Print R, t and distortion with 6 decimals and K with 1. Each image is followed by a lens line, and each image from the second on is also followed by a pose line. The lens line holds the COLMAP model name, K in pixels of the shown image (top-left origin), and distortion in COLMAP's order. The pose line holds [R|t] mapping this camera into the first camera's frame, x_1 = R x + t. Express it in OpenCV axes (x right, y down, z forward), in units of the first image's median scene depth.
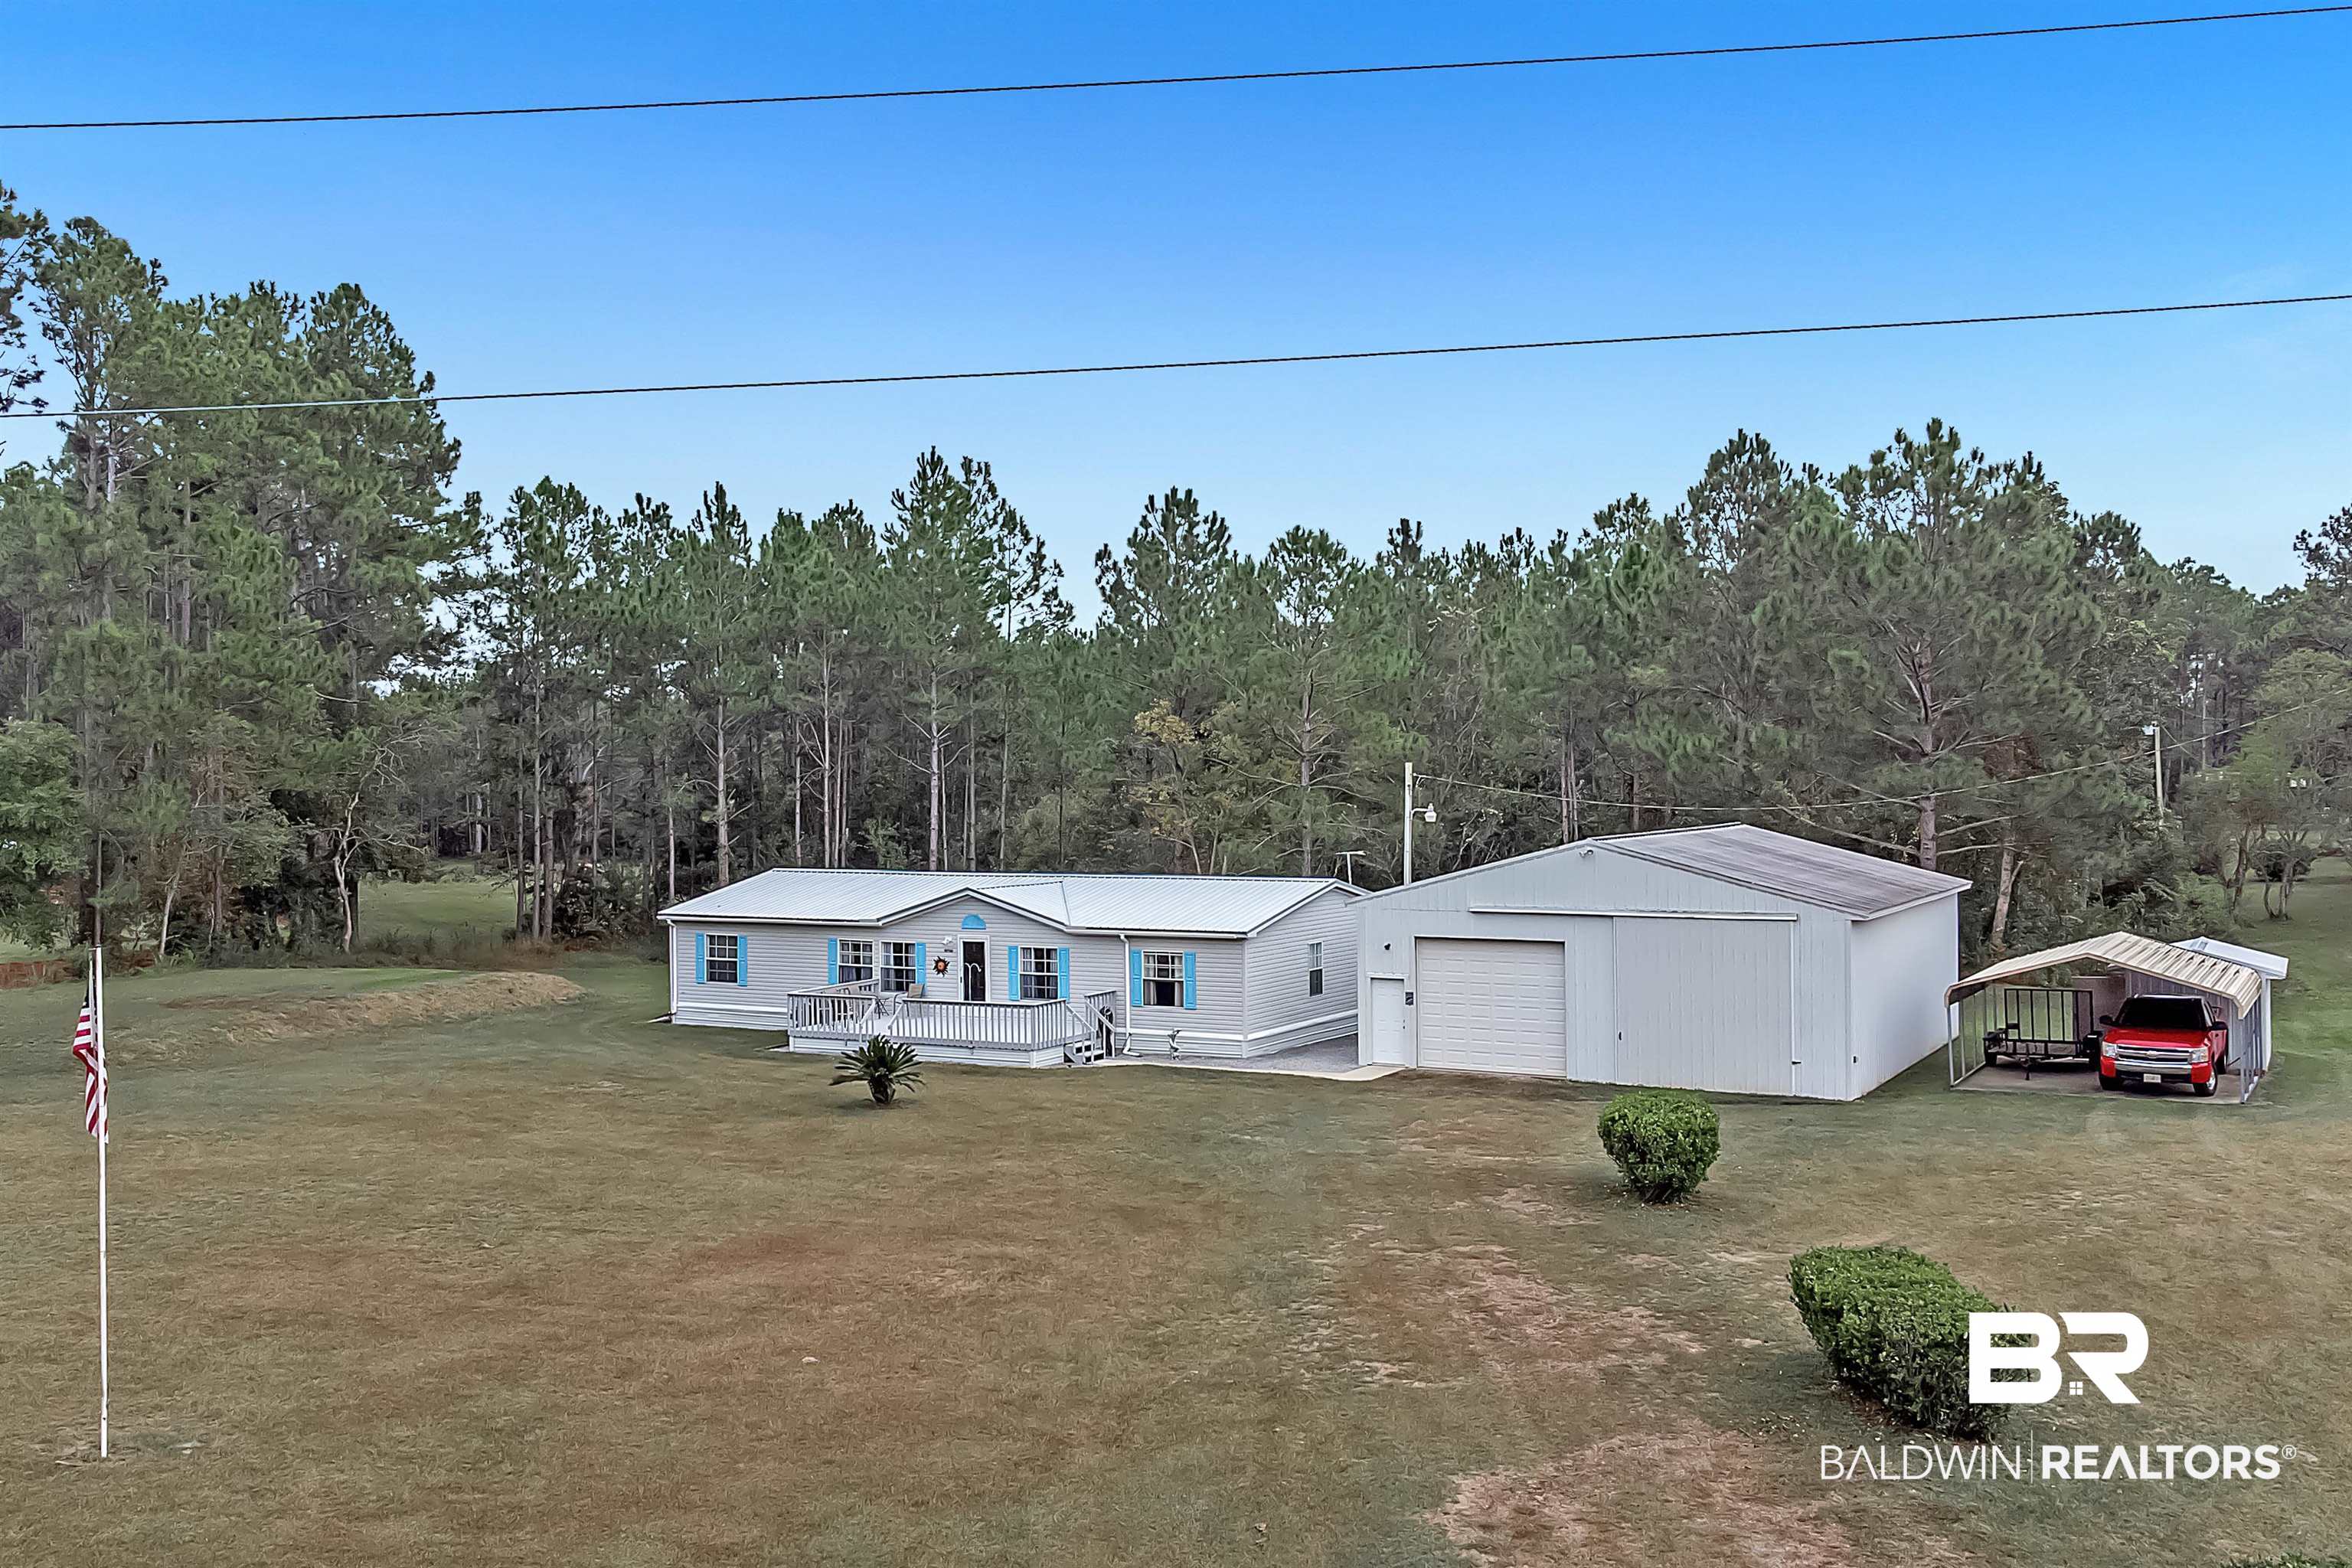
lens RADIAL K [[2121.7, 0, 1137.7], [0, 2121.7, 785.2], [0, 0, 1]] dist [0.002245, 0.078519]
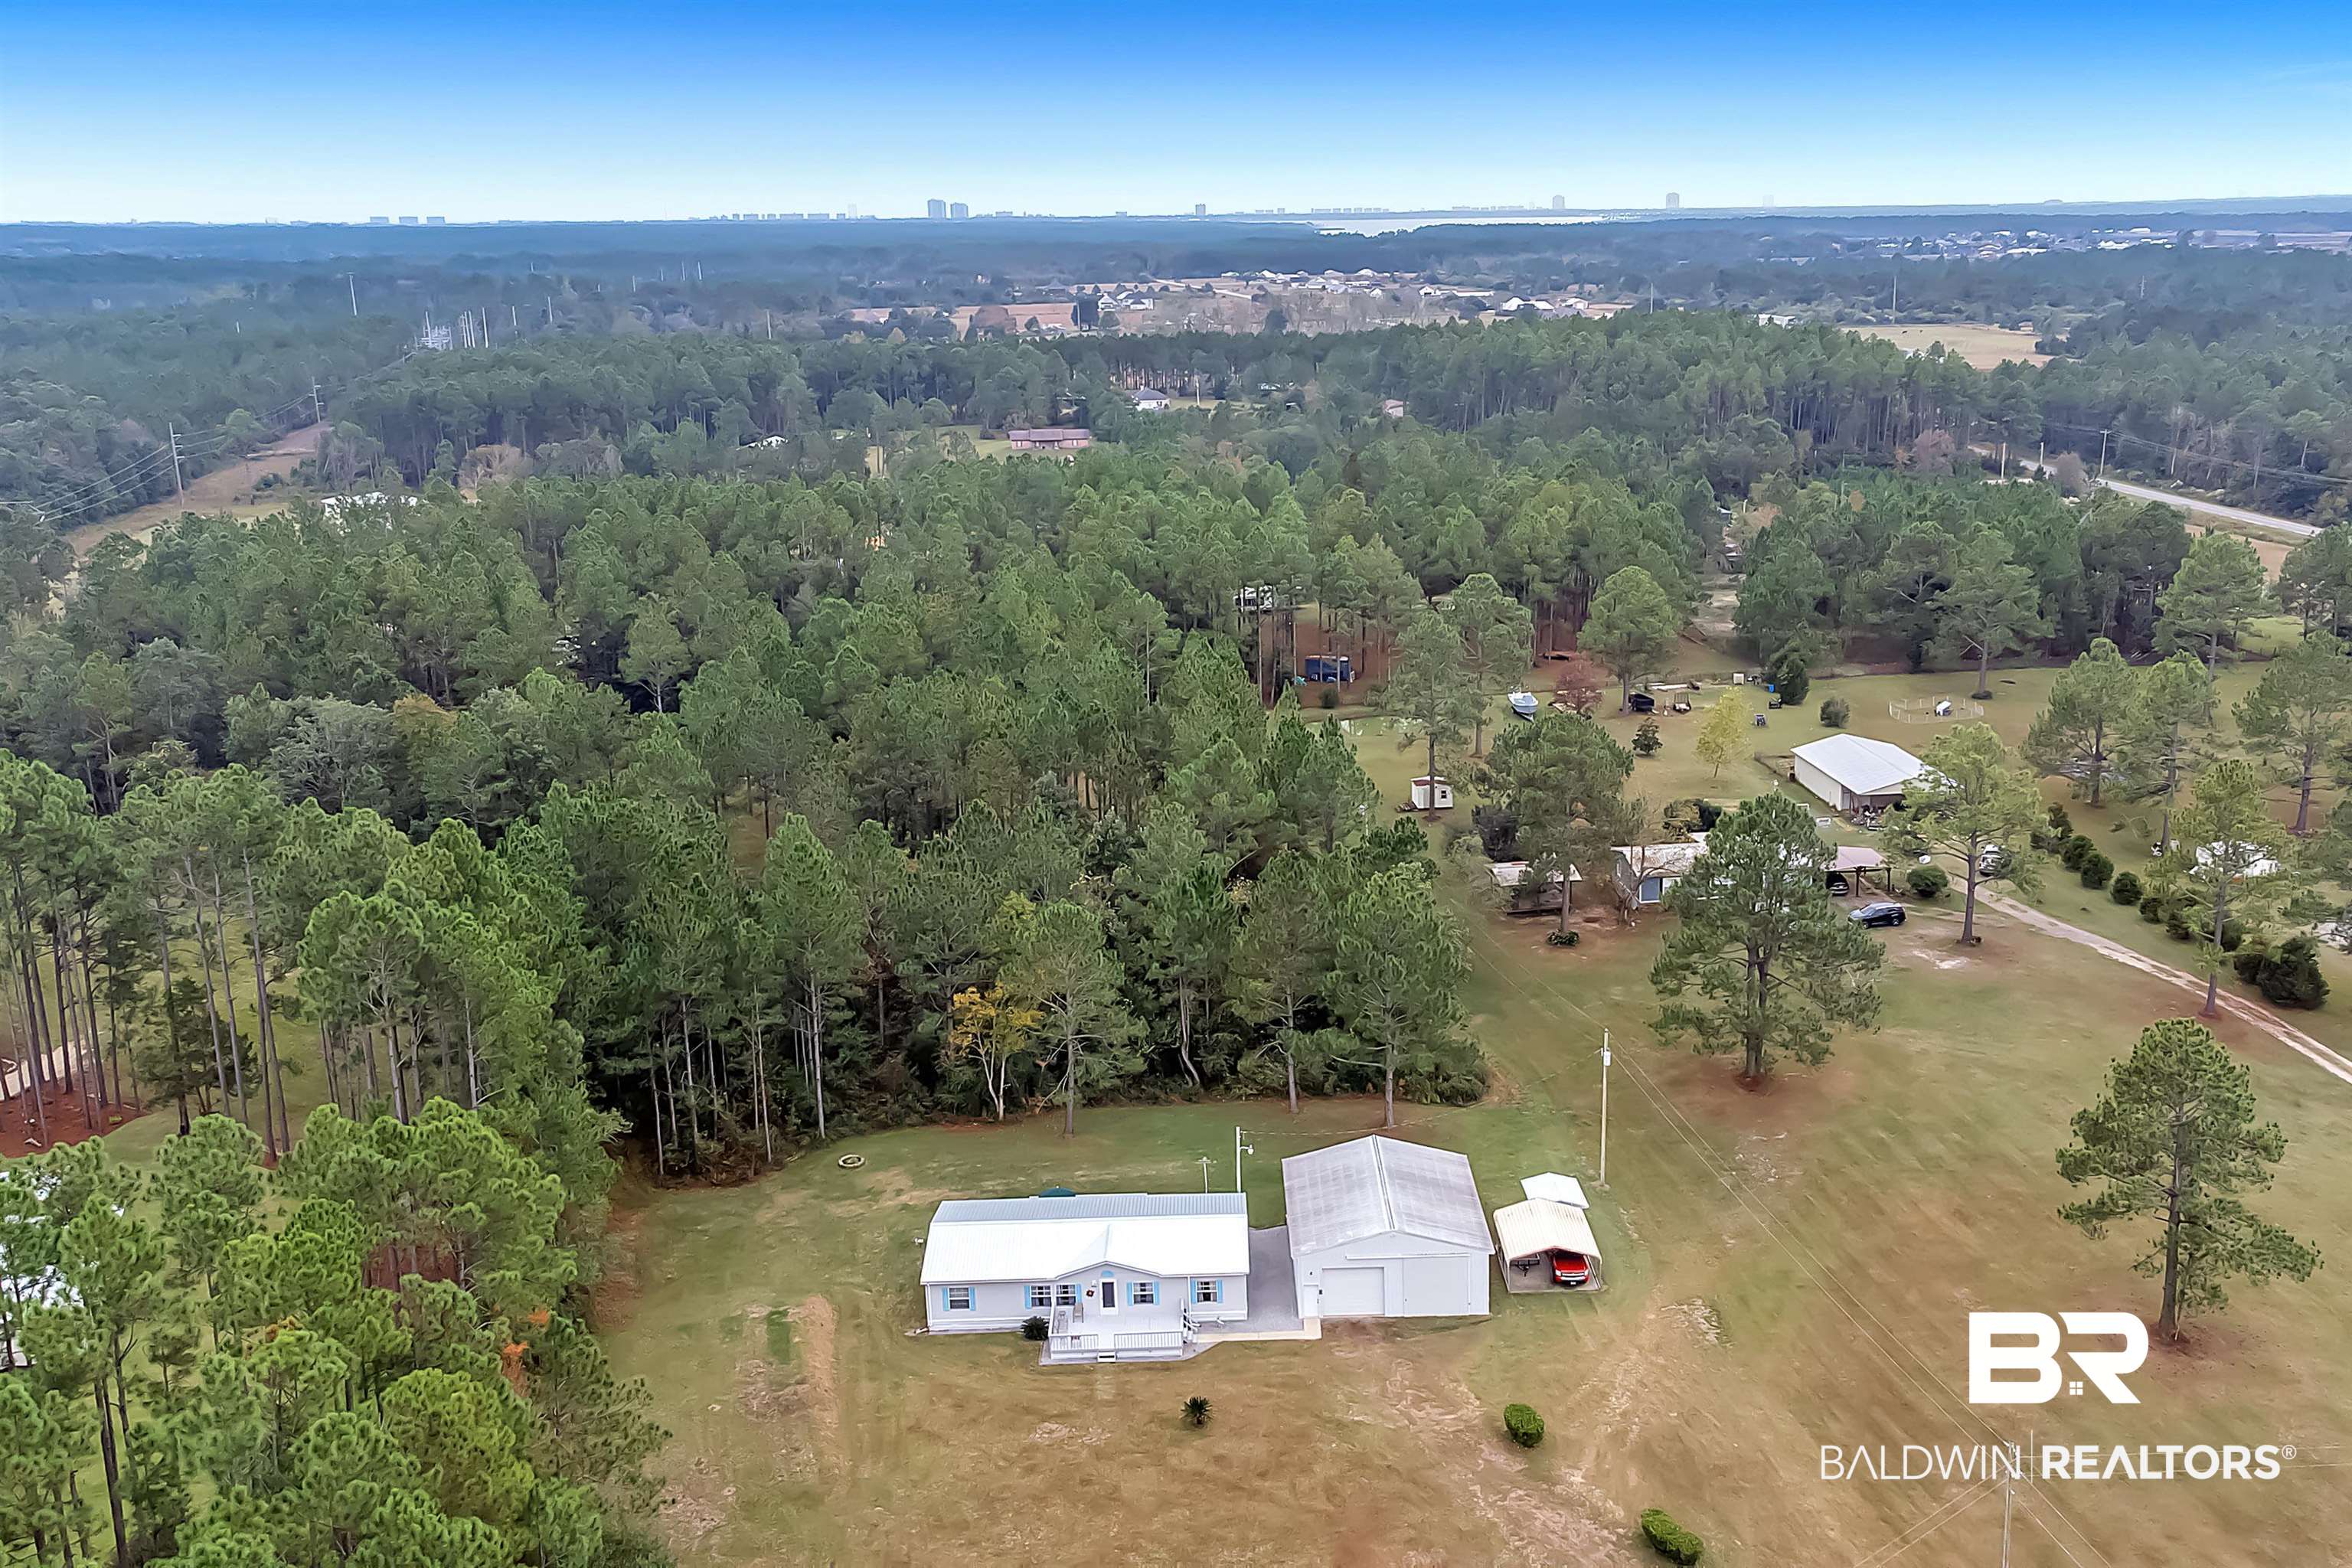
lens RADIAL K [[2042.8, 0, 1277.7], [0, 2042.8, 632.1], [0, 0, 1]] dist [0.040612, -0.006269]
pose [[0.841400, -0.095183, 0.531964, -1.005590], [0.003198, 0.985226, 0.171227, -0.964074], [-0.540403, -0.142369, 0.829274, -0.780265]]
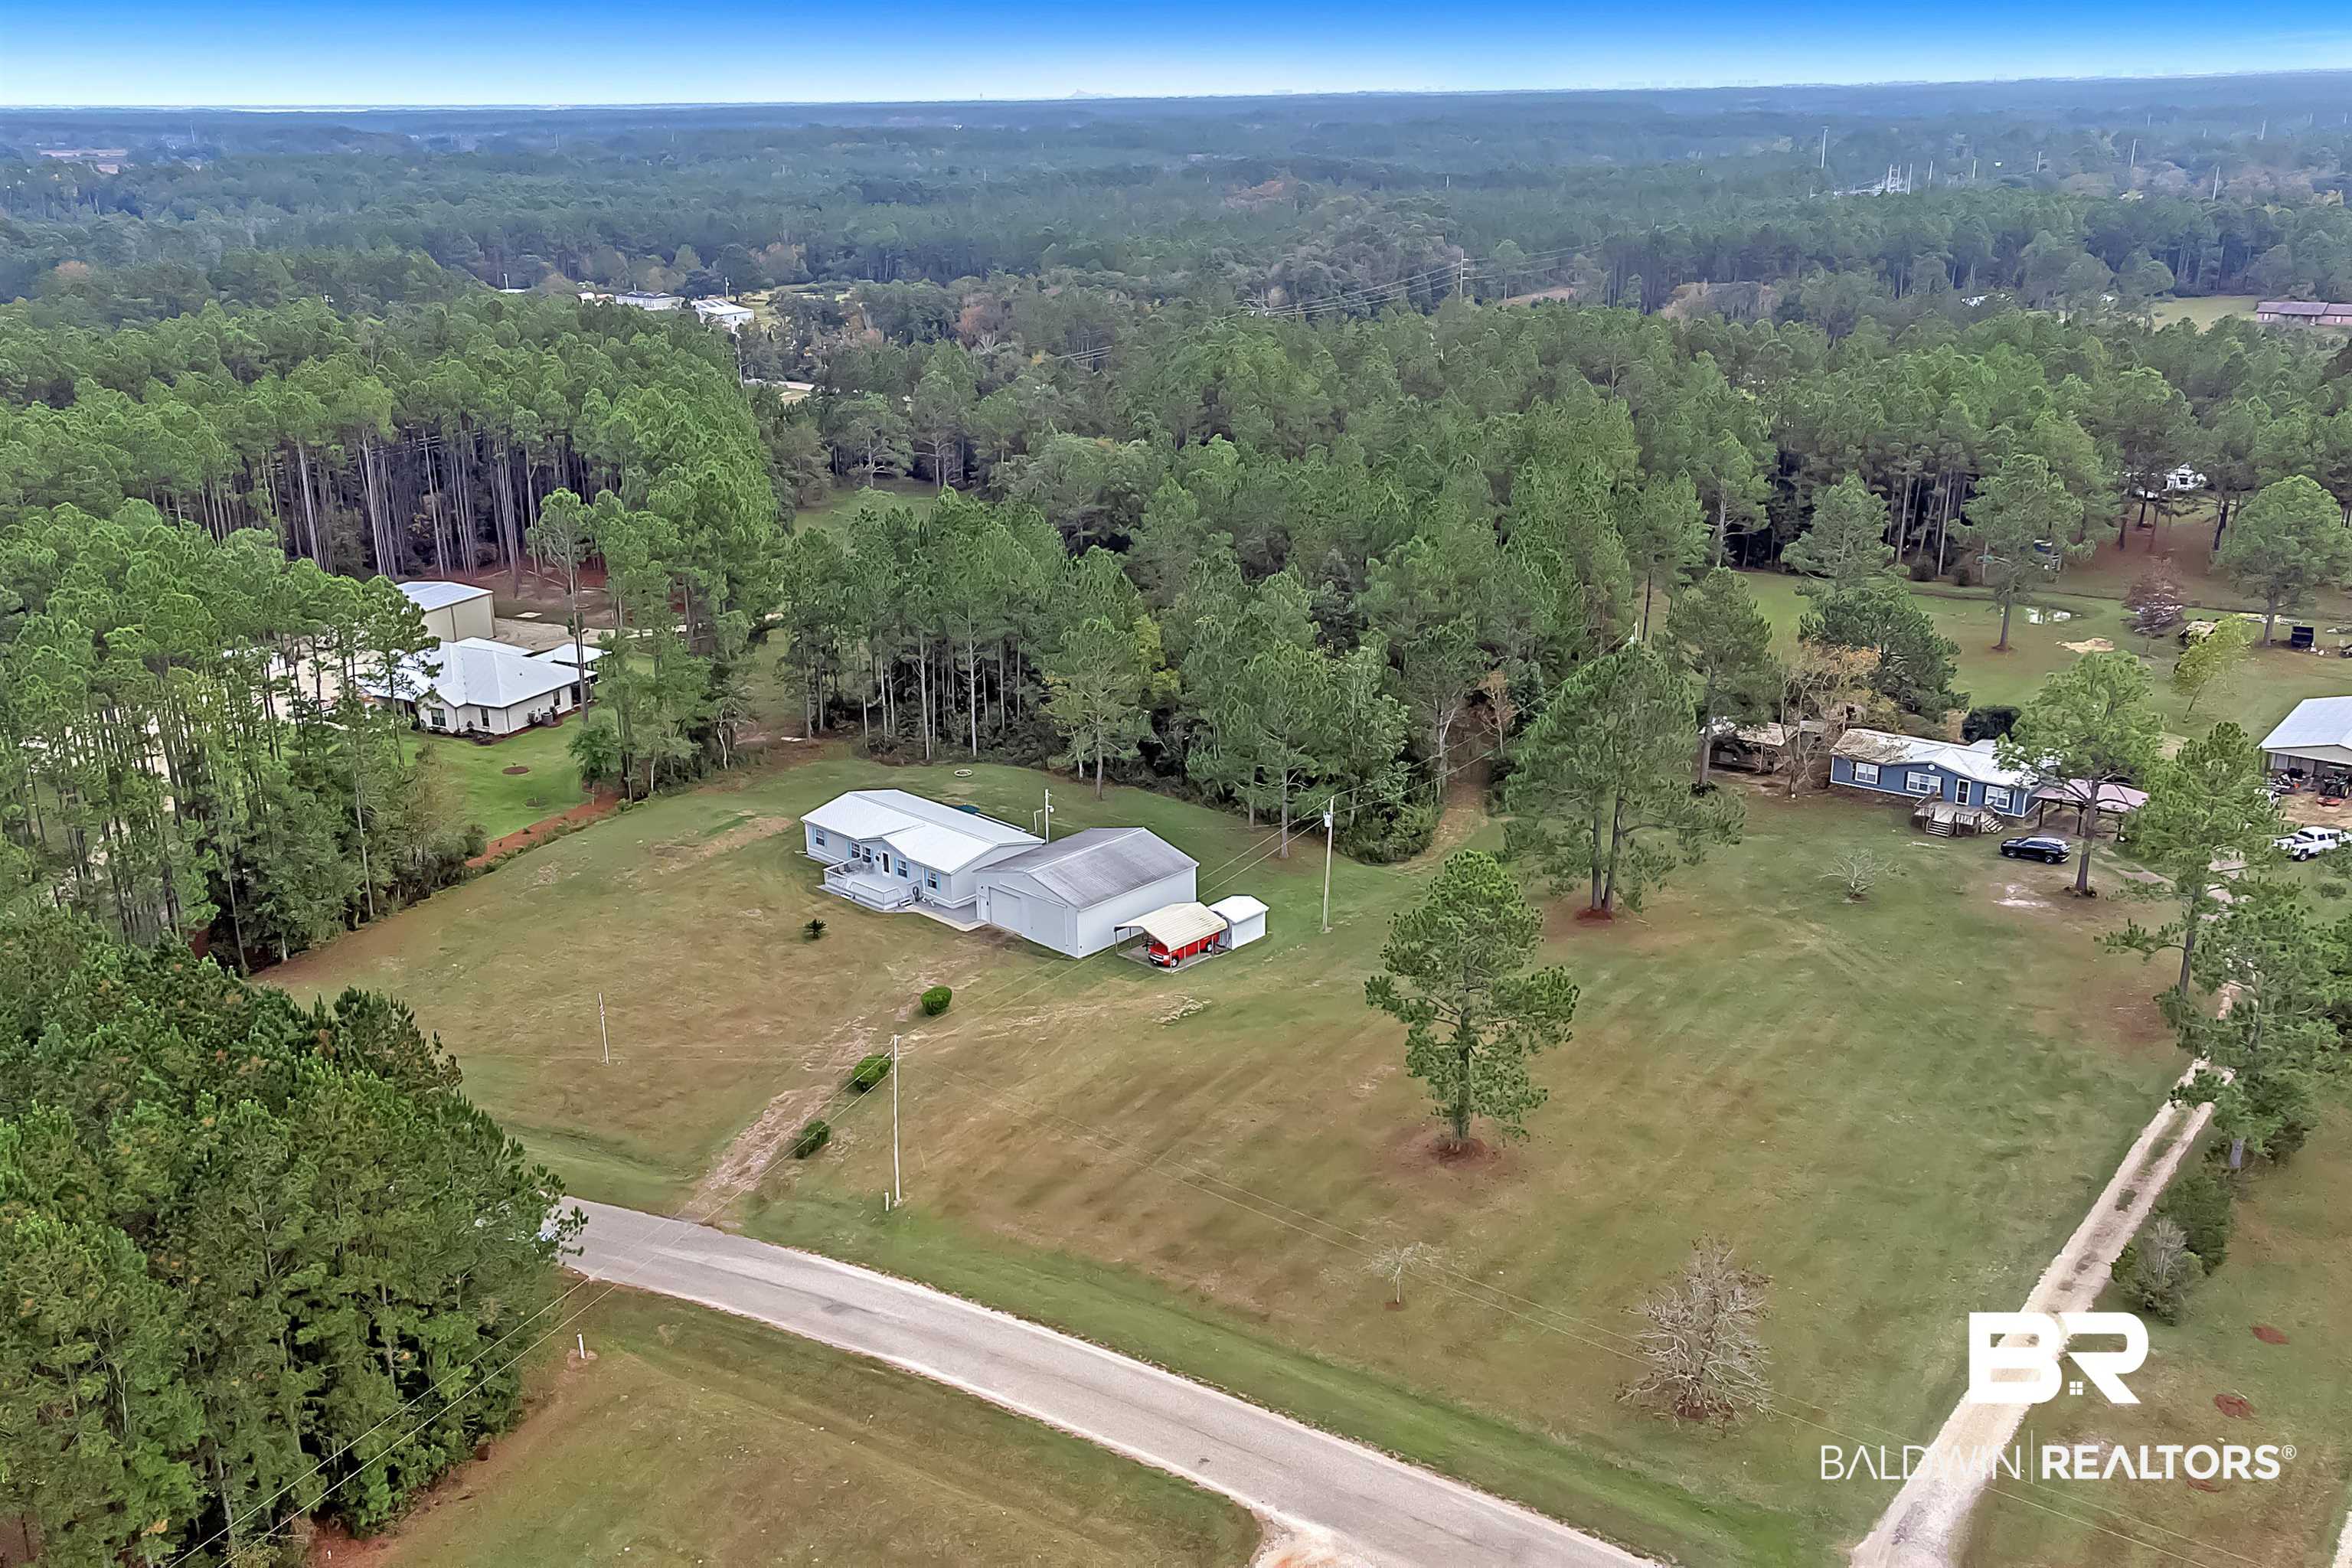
lens RADIAL K [[2006.0, 0, 1205.8], [0, 2006.0, 784.9], [0, 0, 1]] dist [0.036169, -0.020447]
pose [[0.977386, 0.075595, -0.197489, 0.931416], [-0.010852, 0.950619, 0.310171, -0.917577], [0.211184, -0.301014, 0.929942, -1.548923]]
